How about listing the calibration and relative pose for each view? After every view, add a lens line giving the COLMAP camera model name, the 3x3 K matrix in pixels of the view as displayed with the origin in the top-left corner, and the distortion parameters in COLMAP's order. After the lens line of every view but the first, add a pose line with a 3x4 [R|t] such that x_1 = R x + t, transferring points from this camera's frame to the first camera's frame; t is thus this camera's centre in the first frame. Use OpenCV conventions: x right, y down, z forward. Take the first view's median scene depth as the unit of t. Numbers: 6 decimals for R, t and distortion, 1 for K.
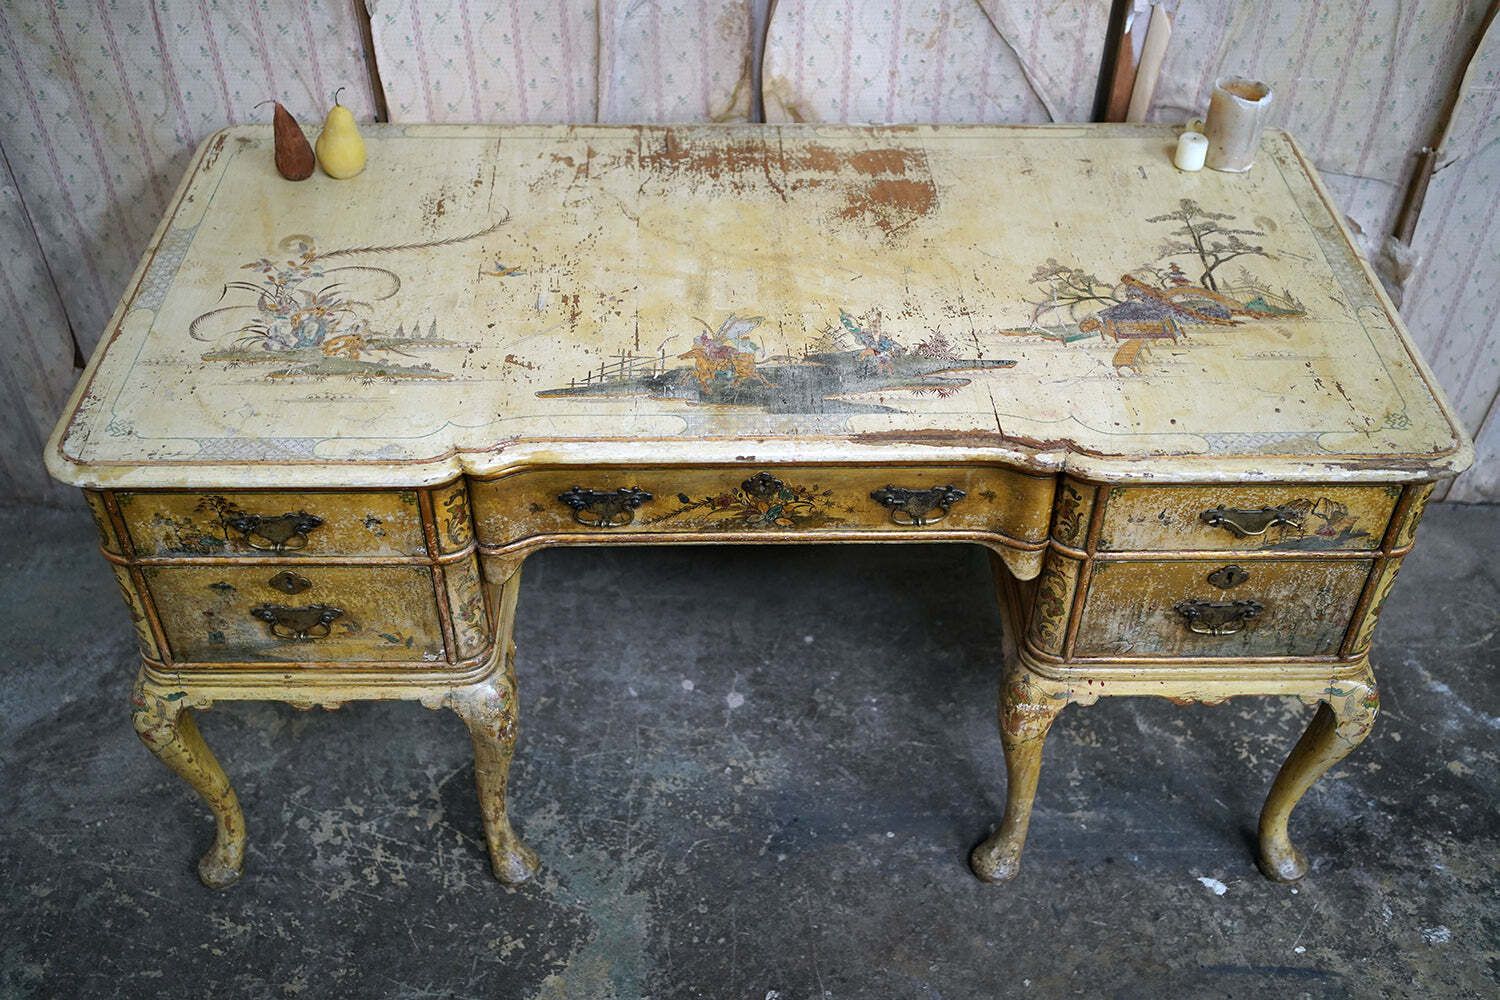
lens RADIAL K [[1527.4, 0, 752.0], [0, 1527.4, 502.6], [0, 0, 1]] dist [0.011747, 0.000000]
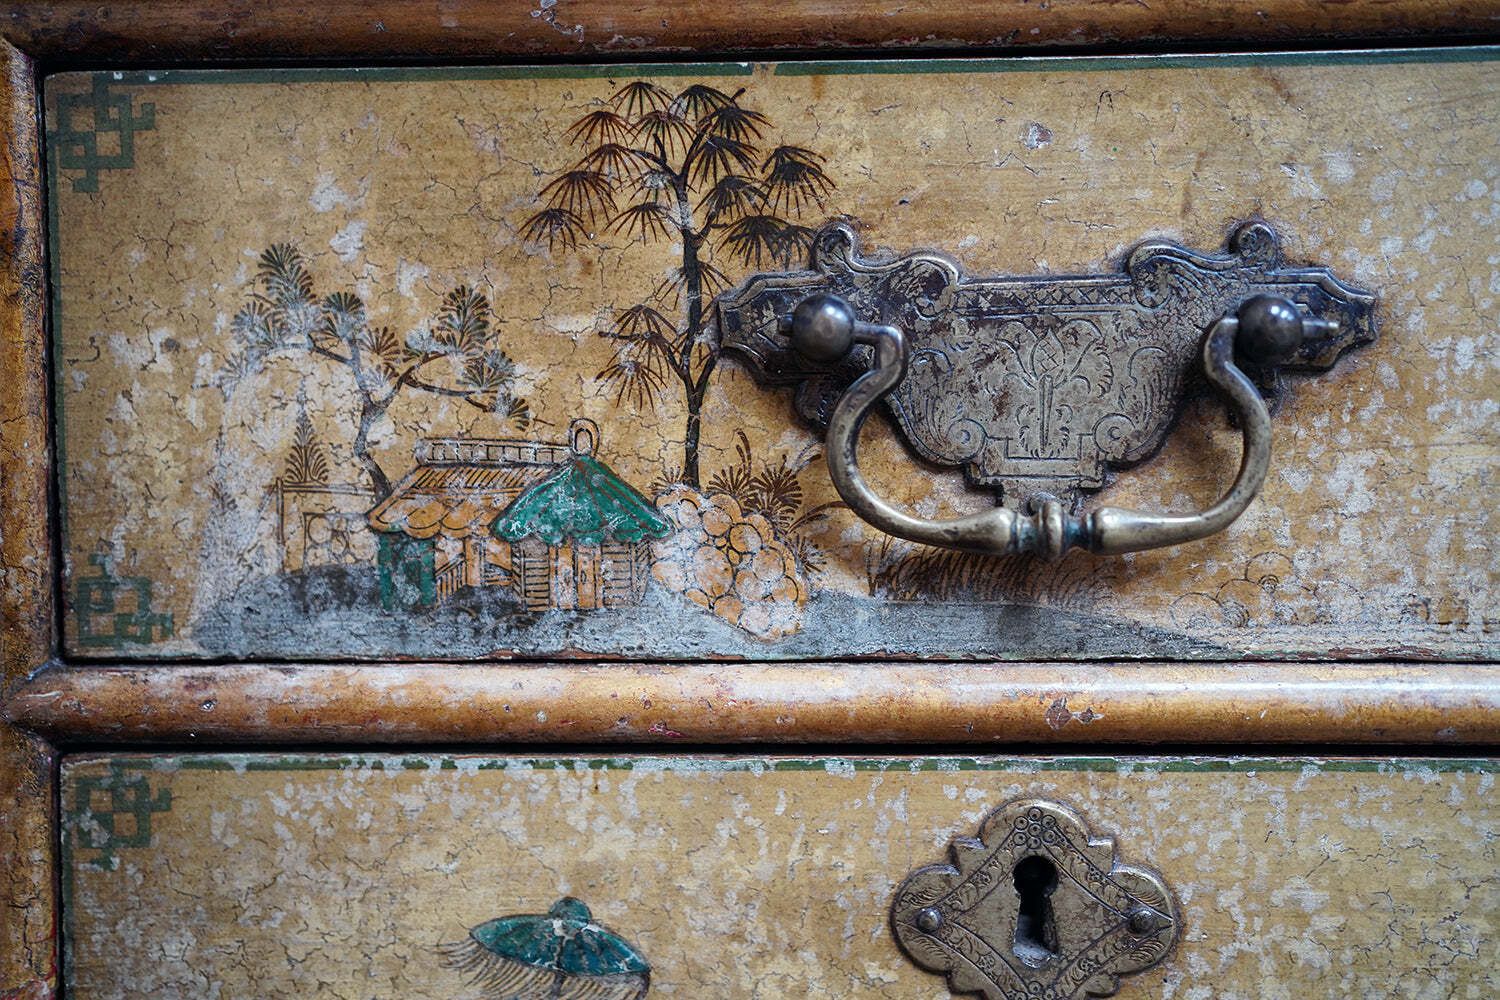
lens RADIAL K [[1527.4, 0, 786.9], [0, 1527.4, 490.5], [0, 0, 1]] dist [0.011747, 0.000000]
pose [[0.998319, -0.014034, -0.056234, -0.304335], [-0.025256, 0.767946, -0.640017, 0.109671], [0.052167, 0.640361, 0.766300, 0.829532]]
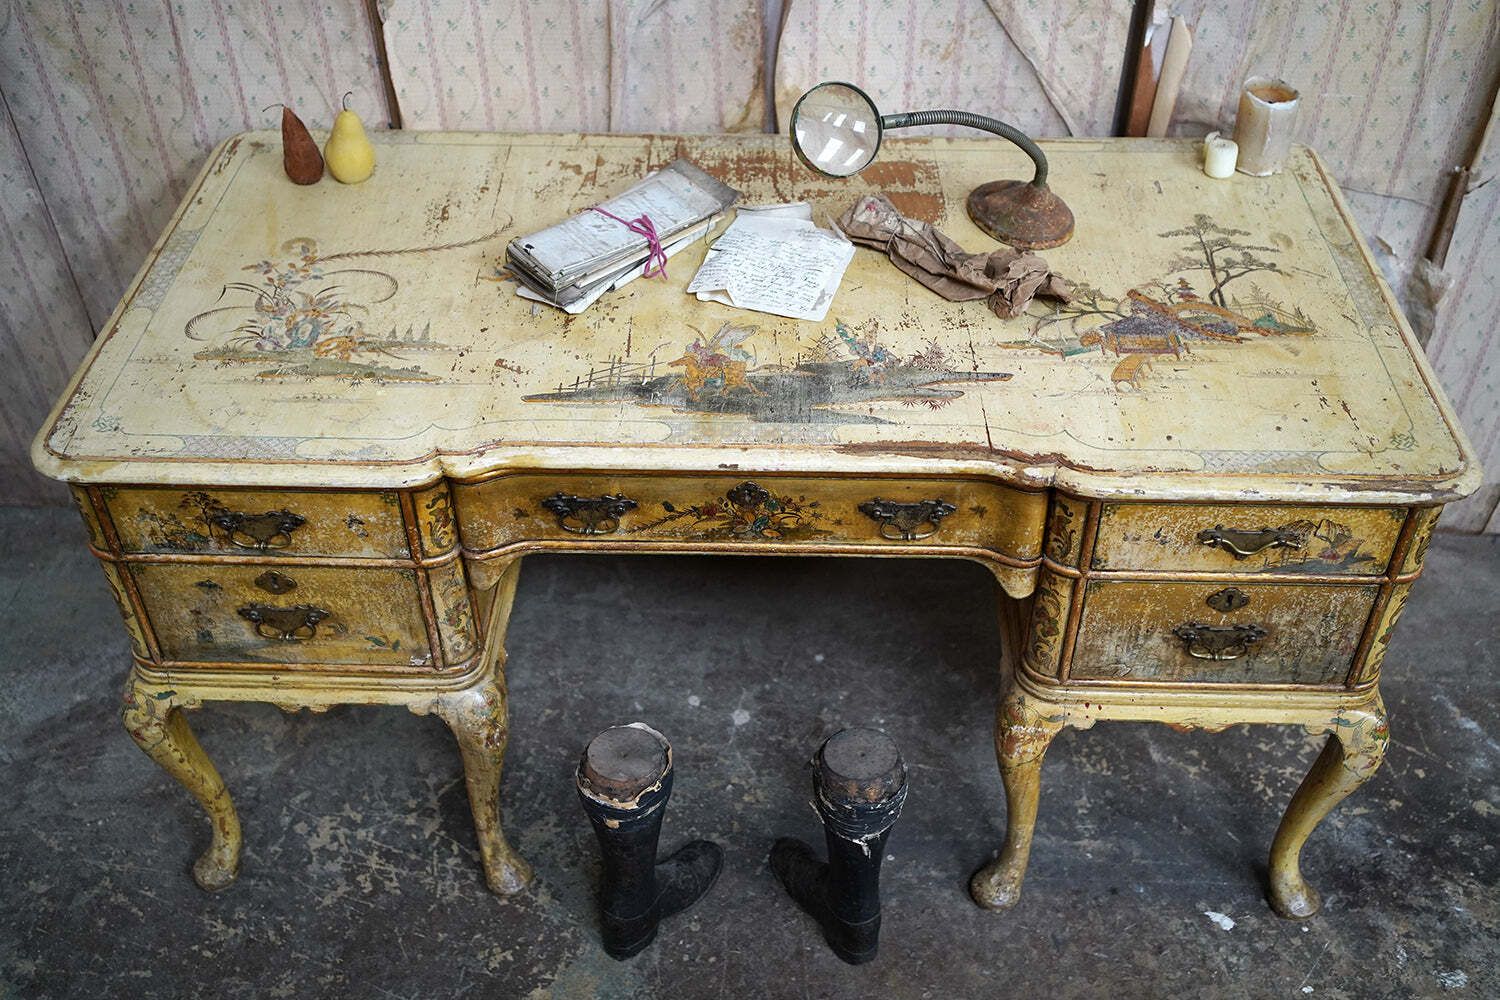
lens RADIAL K [[1527.4, 0, 758.3], [0, 1527.4, 509.2], [0, 0, 1]] dist [0.011747, 0.000000]
pose [[0.998845, 0.021276, -0.043087, 0.052552], [-0.021875, 0.999670, -0.013485, 0.010361], [0.042786, 0.014412, 0.998980, 0.015330]]
